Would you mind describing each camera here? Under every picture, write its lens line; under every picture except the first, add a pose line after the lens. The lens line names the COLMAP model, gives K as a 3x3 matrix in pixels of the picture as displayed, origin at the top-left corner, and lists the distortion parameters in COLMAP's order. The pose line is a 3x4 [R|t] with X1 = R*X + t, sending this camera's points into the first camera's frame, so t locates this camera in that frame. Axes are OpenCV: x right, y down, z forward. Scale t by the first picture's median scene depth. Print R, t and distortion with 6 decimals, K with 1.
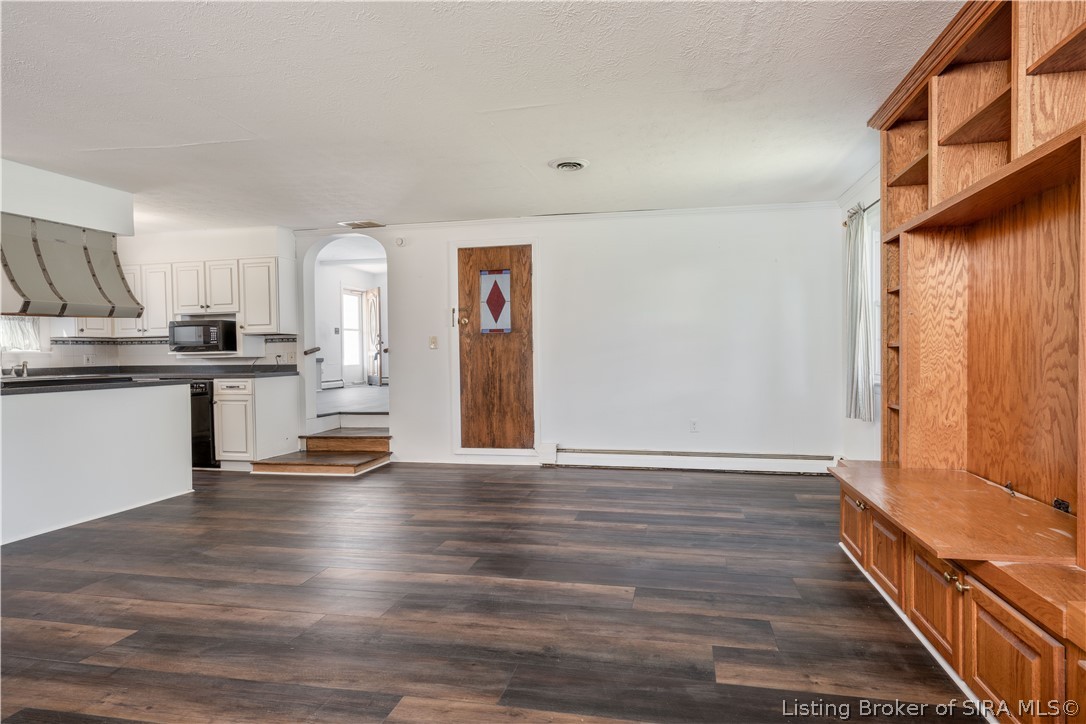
lens RADIAL K [[530.0, 0, 550.5], [0, 530.0, 356.3], [0, 0, 1]] dist [0.006125, -0.000043]
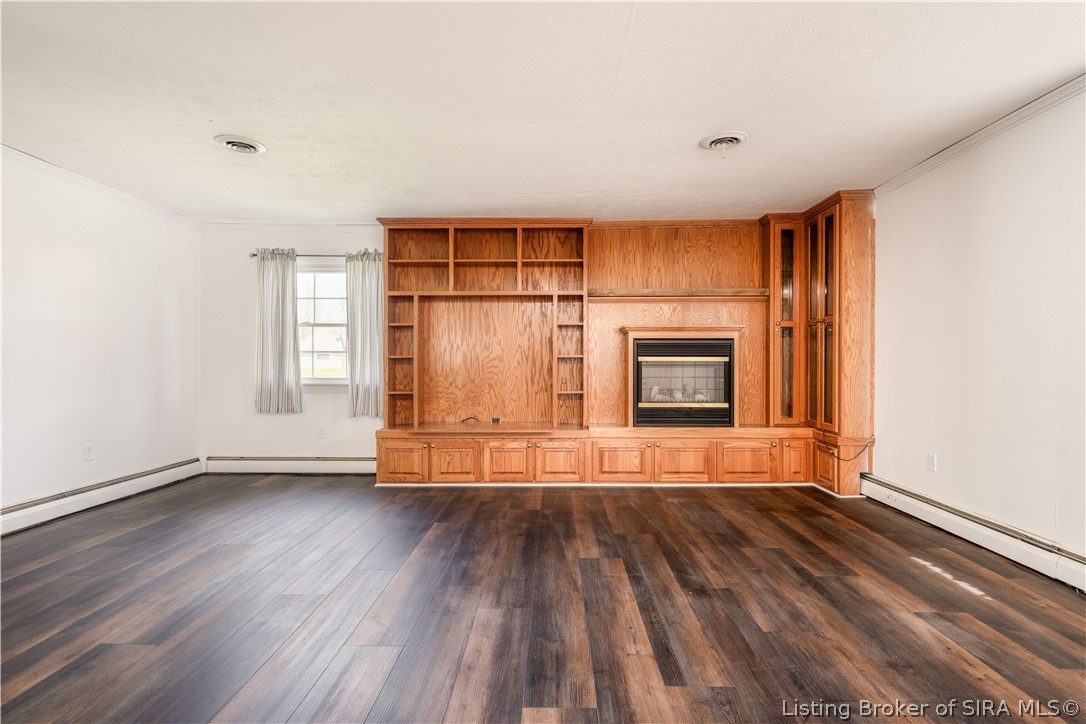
lens RADIAL K [[530.0, 0, 550.1], [0, 530.0, 364.1], [0, 0, 1]] dist [0.006125, -0.000043]
pose [[-0.160002, 0.005537, 0.987101, -0.594614], [0.010027, 0.999942, -0.003983, 0.006660], [-0.987066, 0.009260, -0.160048, 0.415279]]
